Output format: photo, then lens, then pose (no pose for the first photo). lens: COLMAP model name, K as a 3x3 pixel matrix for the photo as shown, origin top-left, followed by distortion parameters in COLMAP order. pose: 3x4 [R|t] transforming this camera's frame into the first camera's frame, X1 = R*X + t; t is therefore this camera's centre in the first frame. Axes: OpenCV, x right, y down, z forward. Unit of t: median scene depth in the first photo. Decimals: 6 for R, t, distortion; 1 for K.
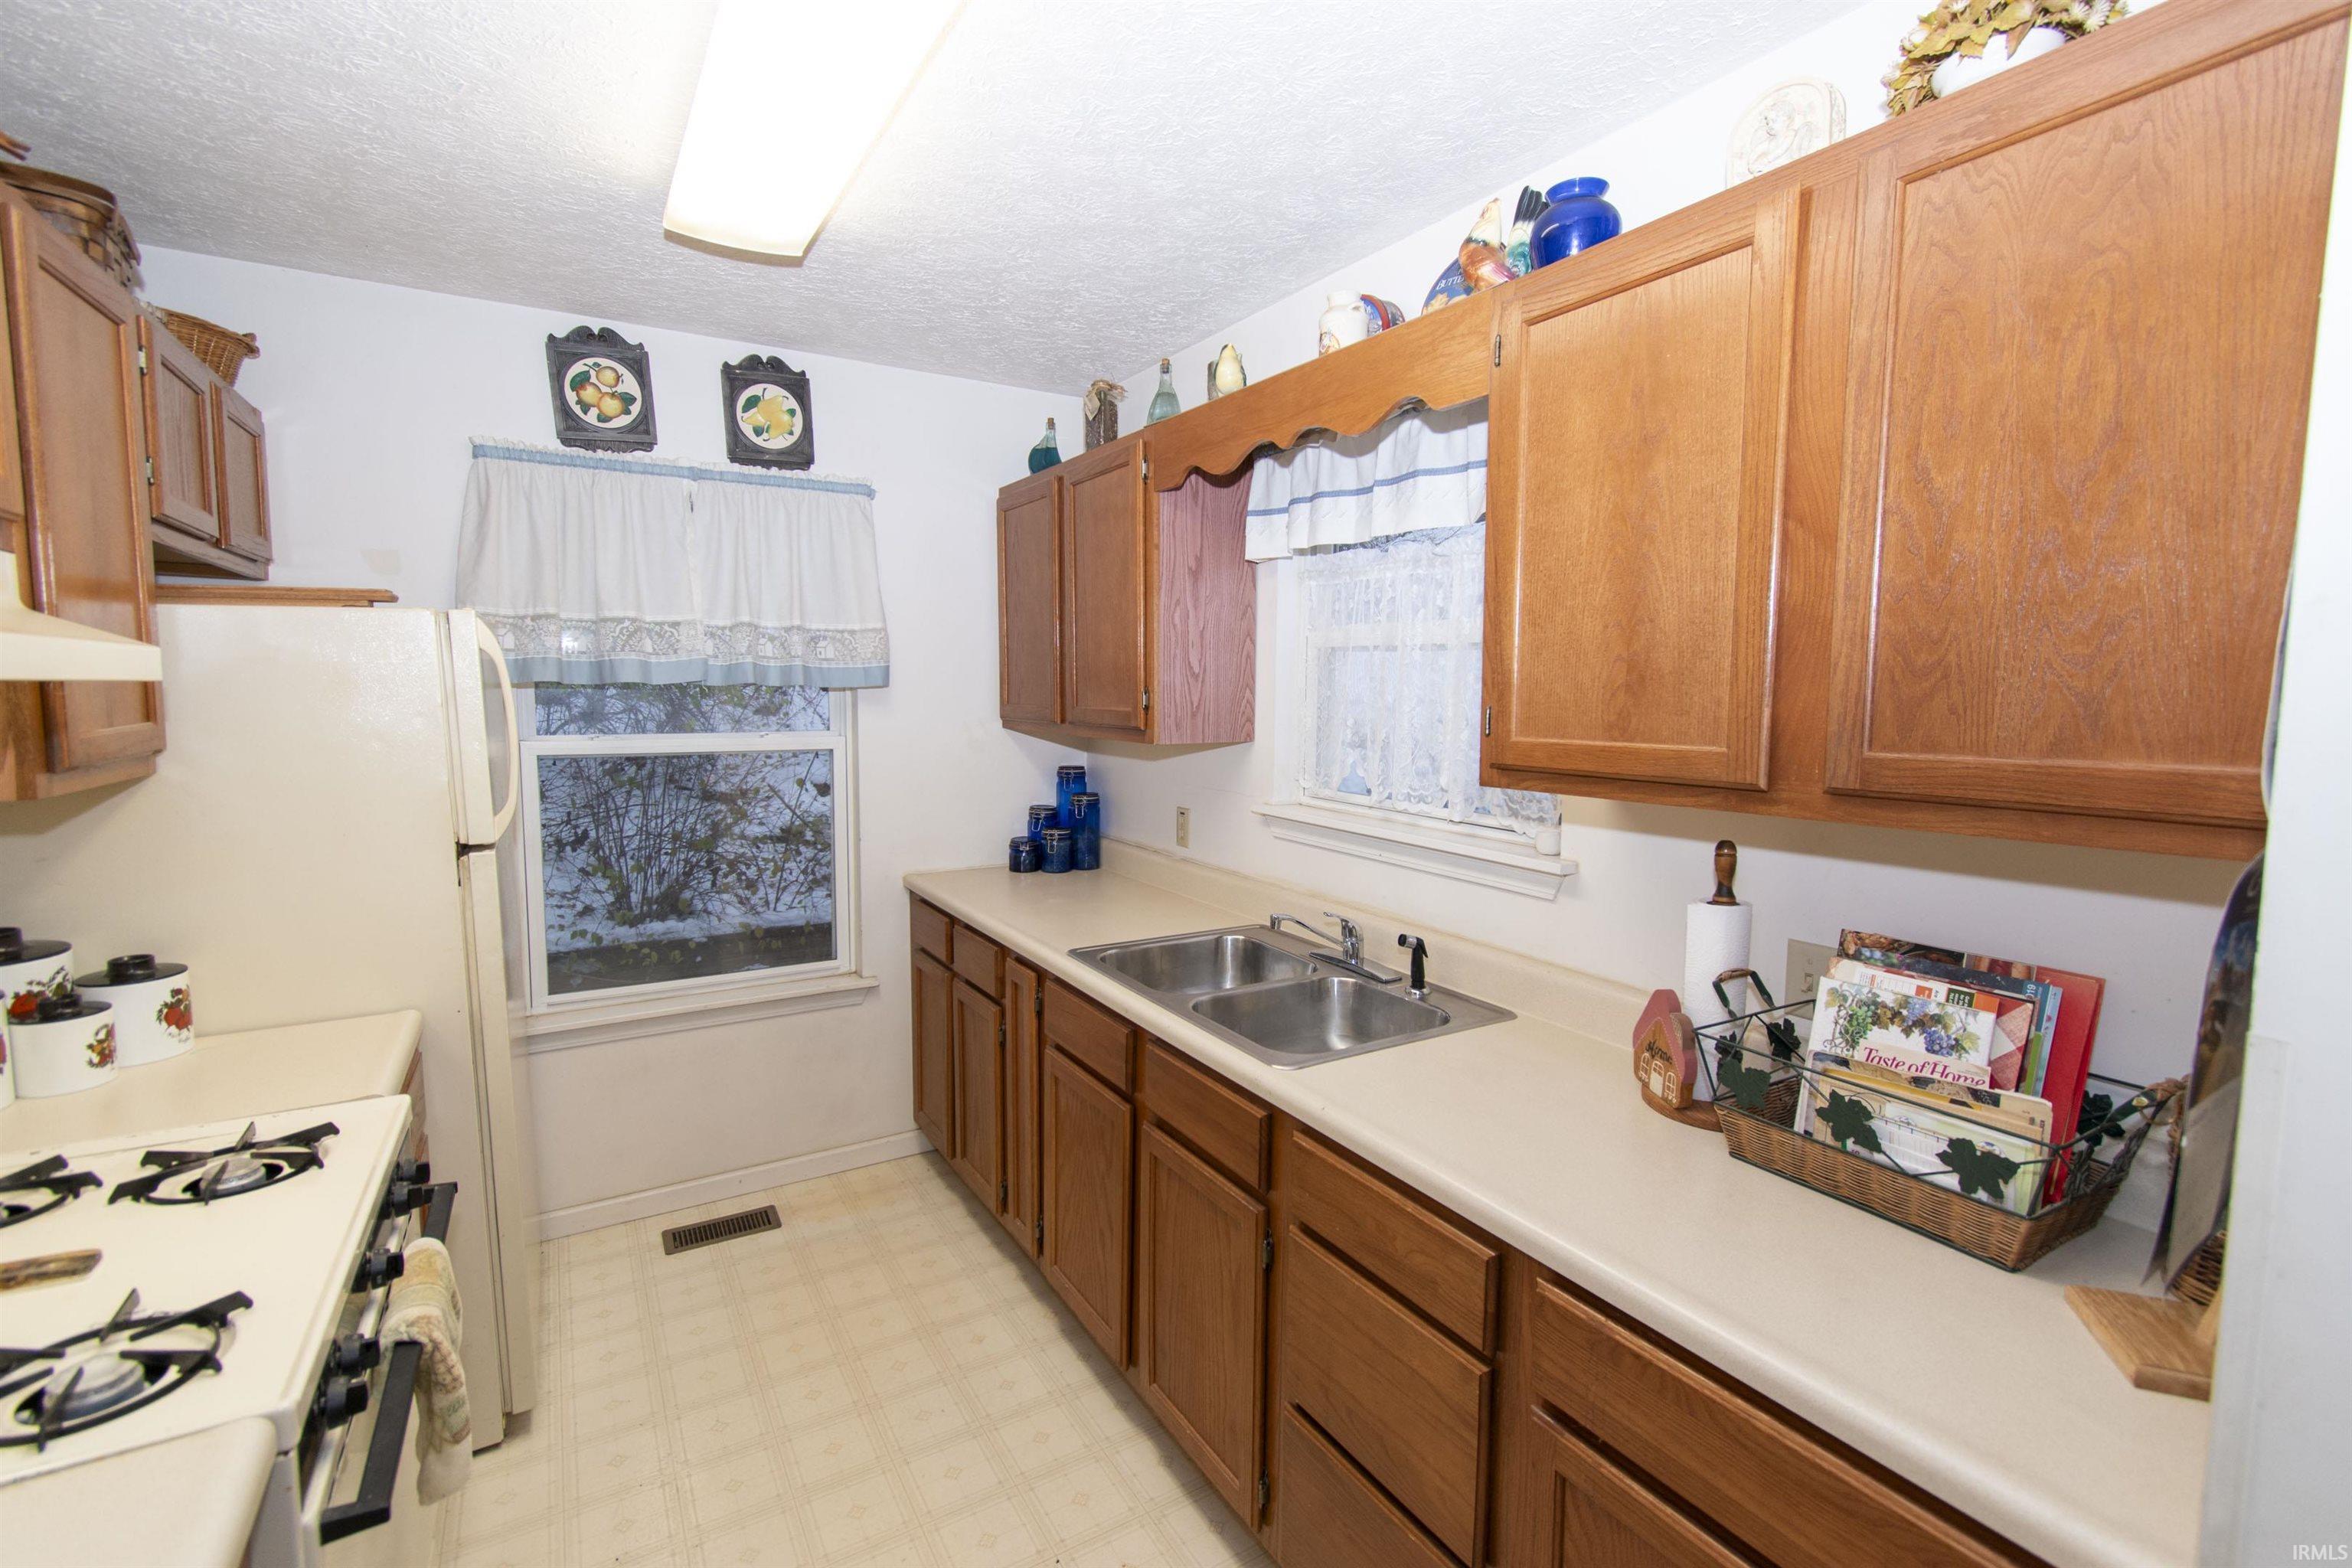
lens RADIAL K [[1037.7, 0, 1189.9], [0, 1037.7, 785.8], [0, 0, 1]] dist [0.001799, -0.001461]
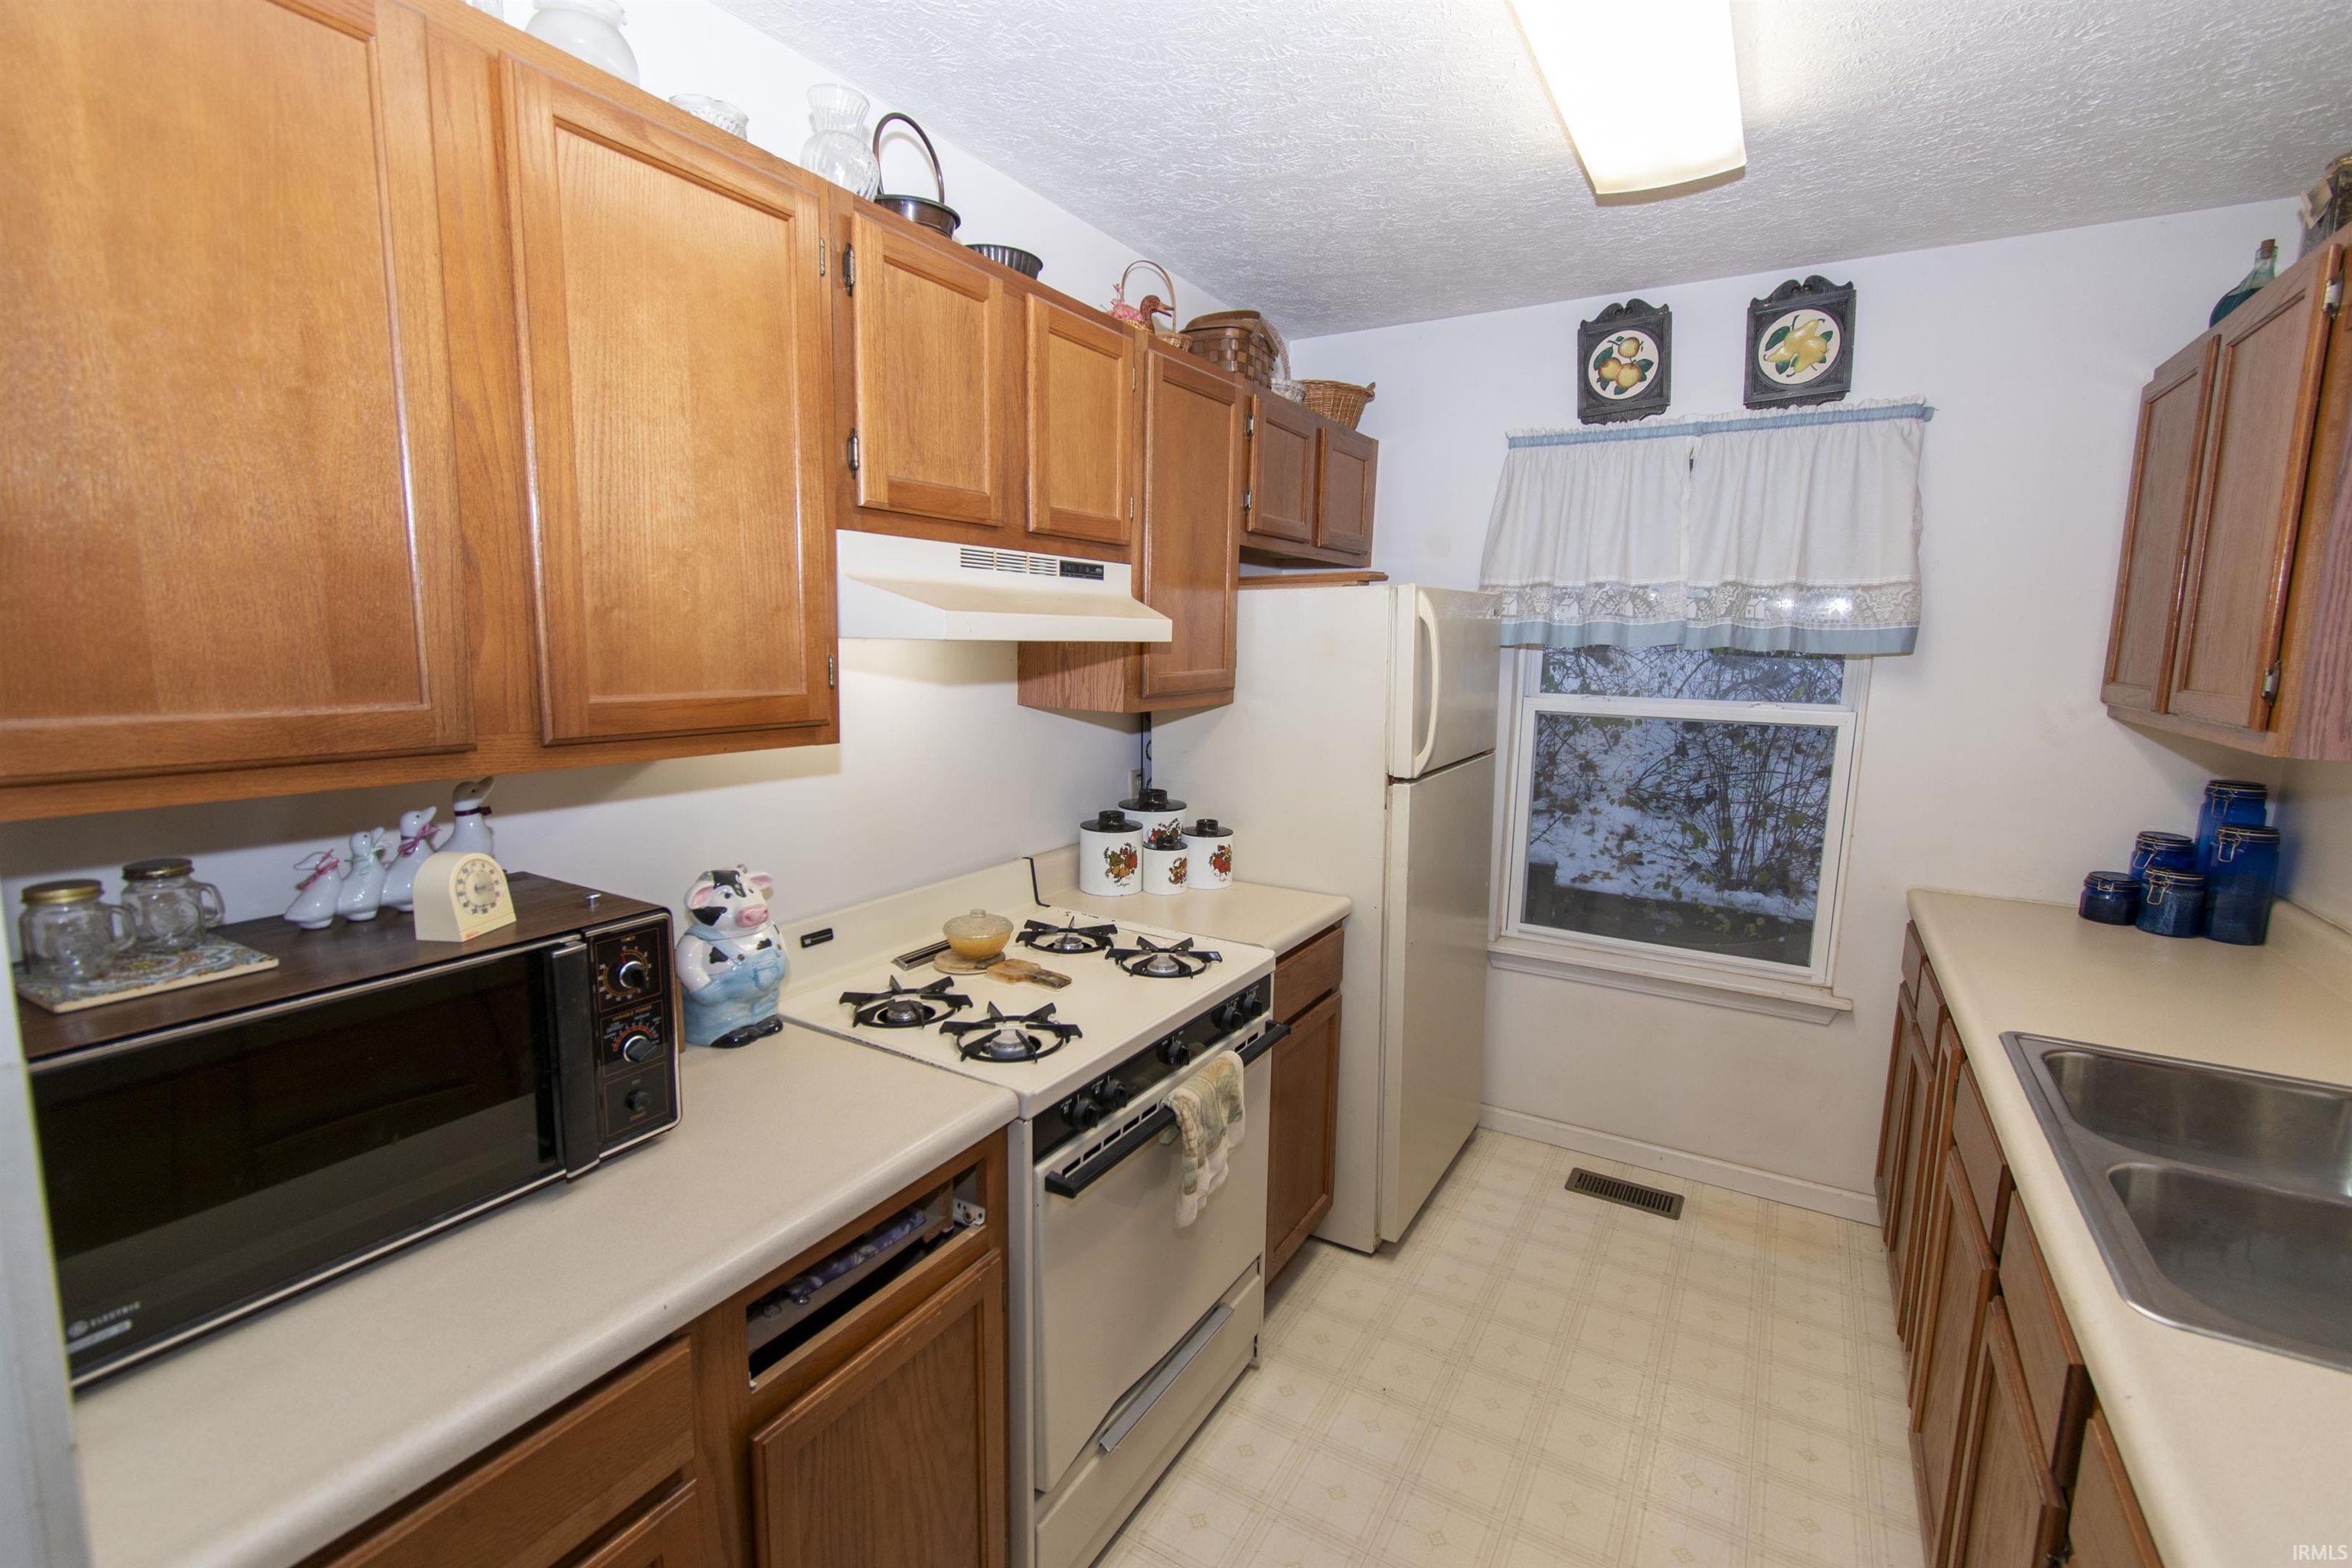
lens RADIAL K [[1037.7, 0, 1179.5], [0, 1037.7, 786.0], [0, 0, 1]] dist [0.001799, -0.001461]
pose [[0.465541, 0.128442, -0.875657, 0.184658], [-0.097788, 0.990820, 0.093345, -0.015134], [0.879608, 0.042173, 0.473827, 0.133654]]
